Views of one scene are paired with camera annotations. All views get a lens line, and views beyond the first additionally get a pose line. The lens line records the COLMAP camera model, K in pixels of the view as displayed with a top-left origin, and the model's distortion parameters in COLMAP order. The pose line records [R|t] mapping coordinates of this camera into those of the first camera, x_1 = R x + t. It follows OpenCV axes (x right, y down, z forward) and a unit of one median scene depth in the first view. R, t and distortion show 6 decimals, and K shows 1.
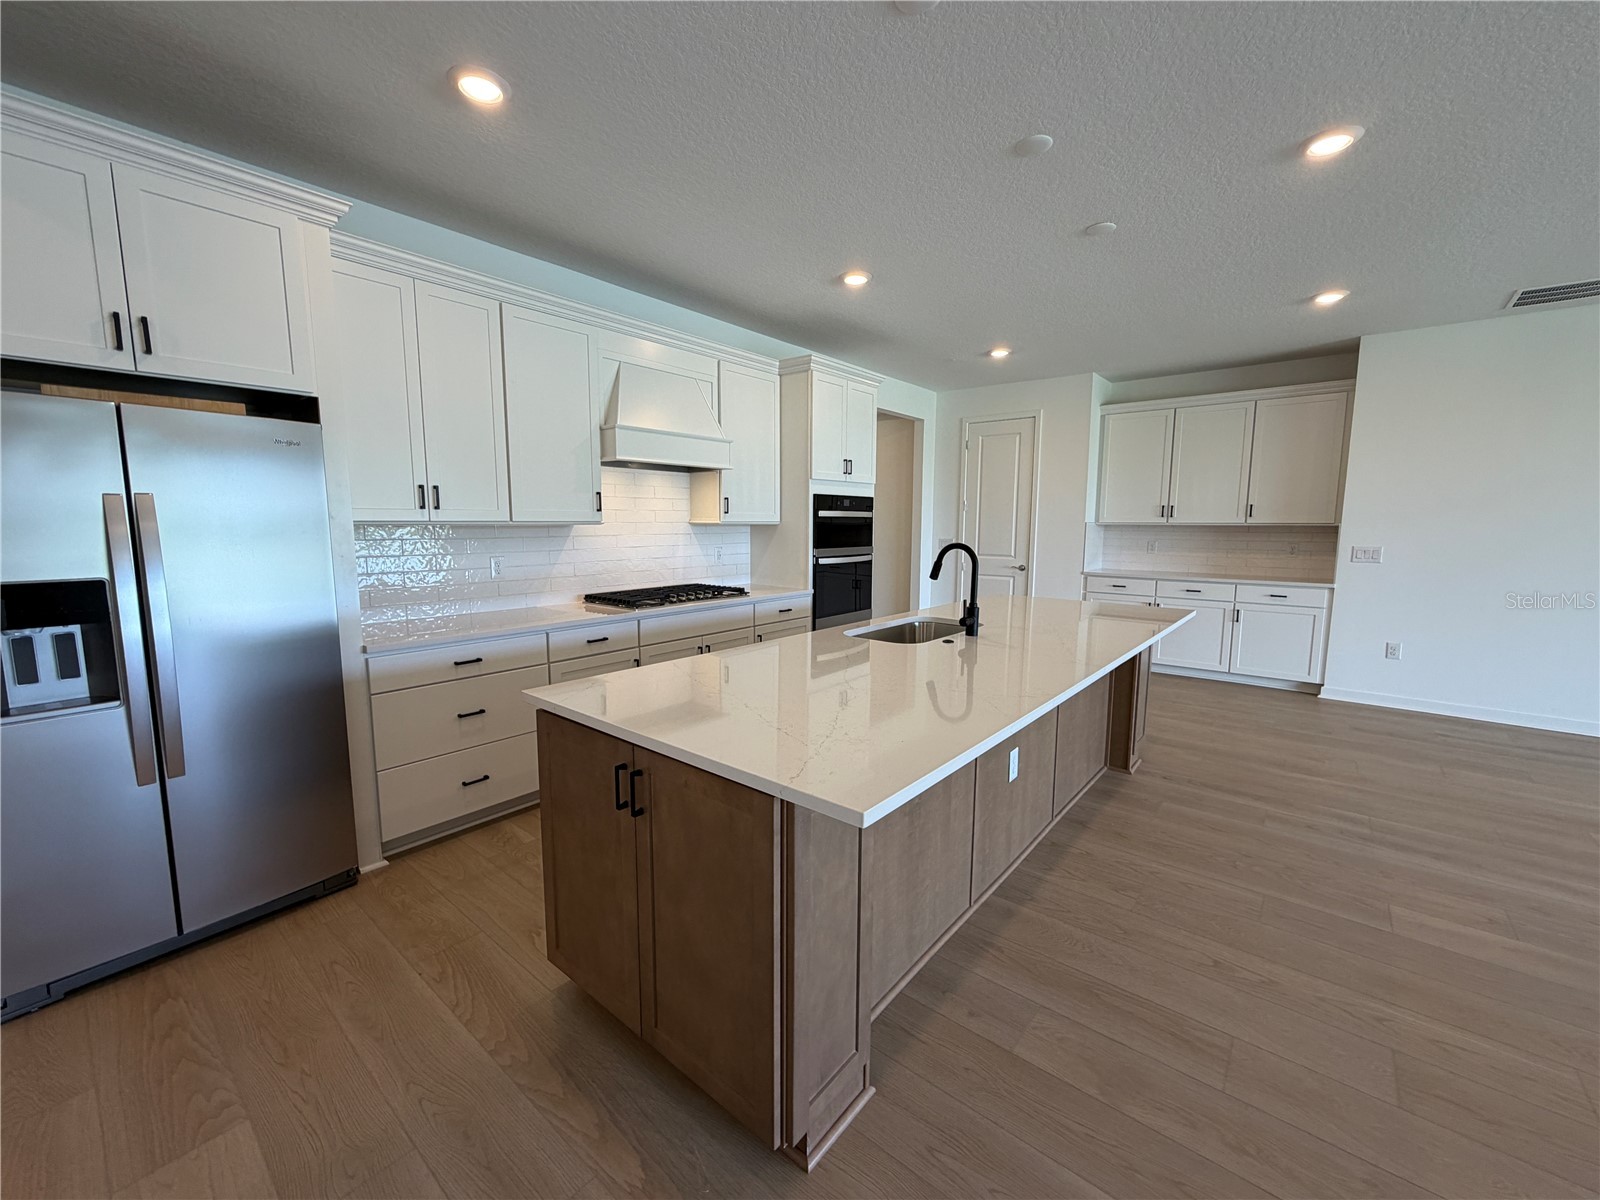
lens RADIAL K [[641.6, 0, 793.4], [0, 641.6, 598.2], [0, 0, 1]] dist [0.000281, -0.000271]
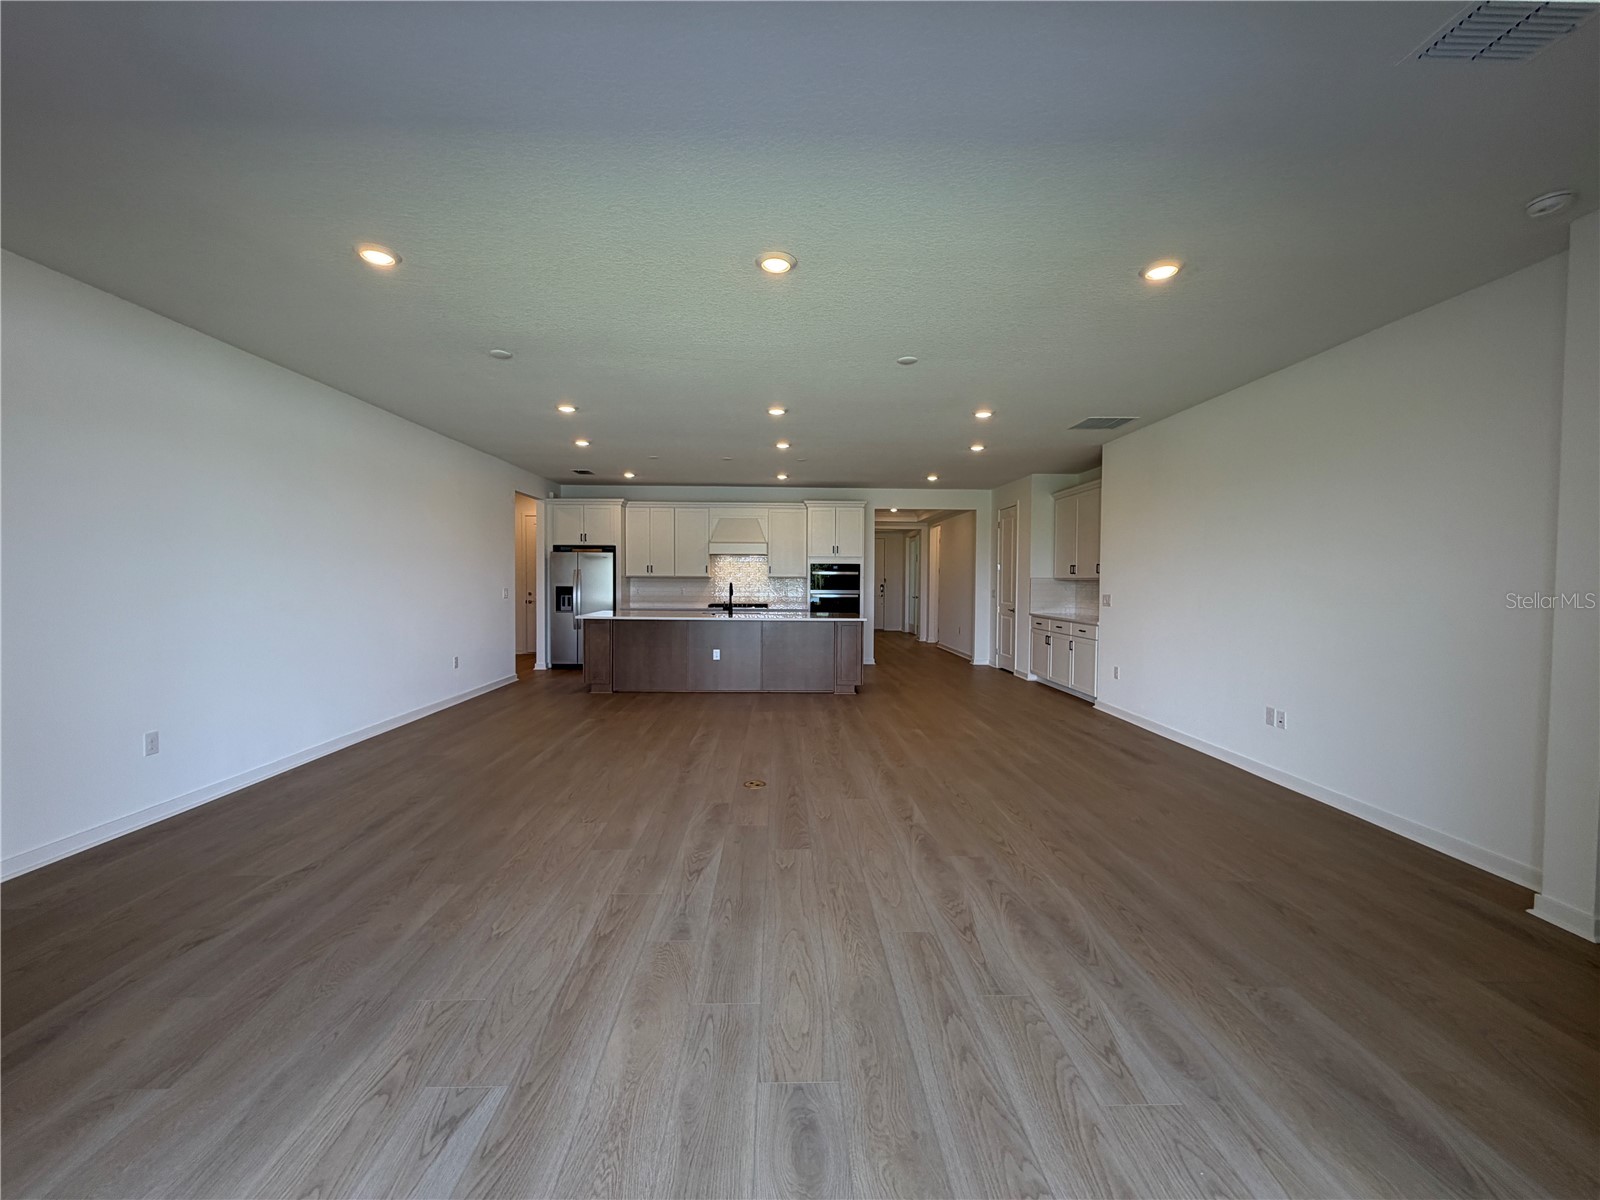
lens RADIAL K [[641.6, 0, 803.9], [0, 641.6, 606.2], [0, 0, 1]] dist [0.000281, -0.000271]
pose [[0.680970, 0.038361, -0.731306, 2.874199], [-0.090703, 0.995356, -0.032249, 0.088811], [0.726673, 0.088292, 0.681286, -0.826583]]
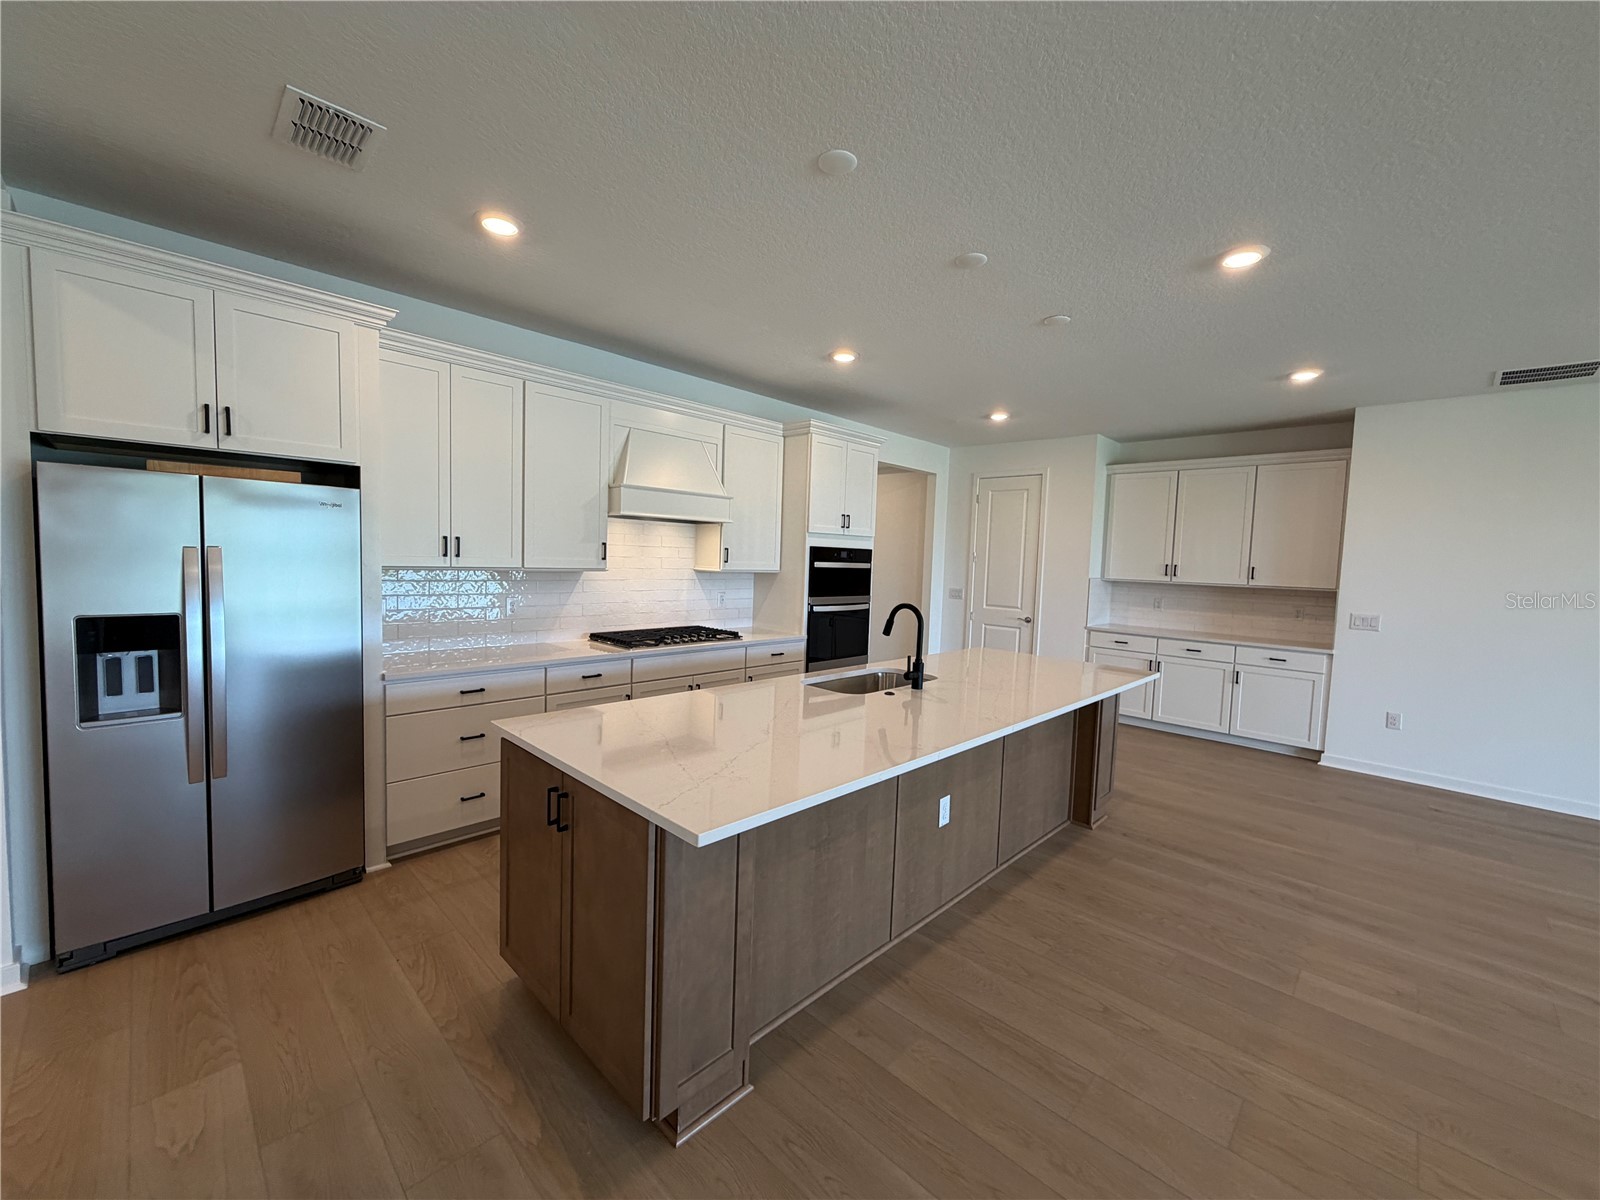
lens RADIAL K [[641.6, 0, 793.4], [0, 641.6, 597.0], [0, 0, 1]] dist [0.000281, -0.000271]
pose [[0.996470, 0.035578, -0.076041, 0.161001], [-0.039849, 0.997669, -0.055397, -0.031154], [0.073893, 0.058232, 0.995565, -0.119252]]
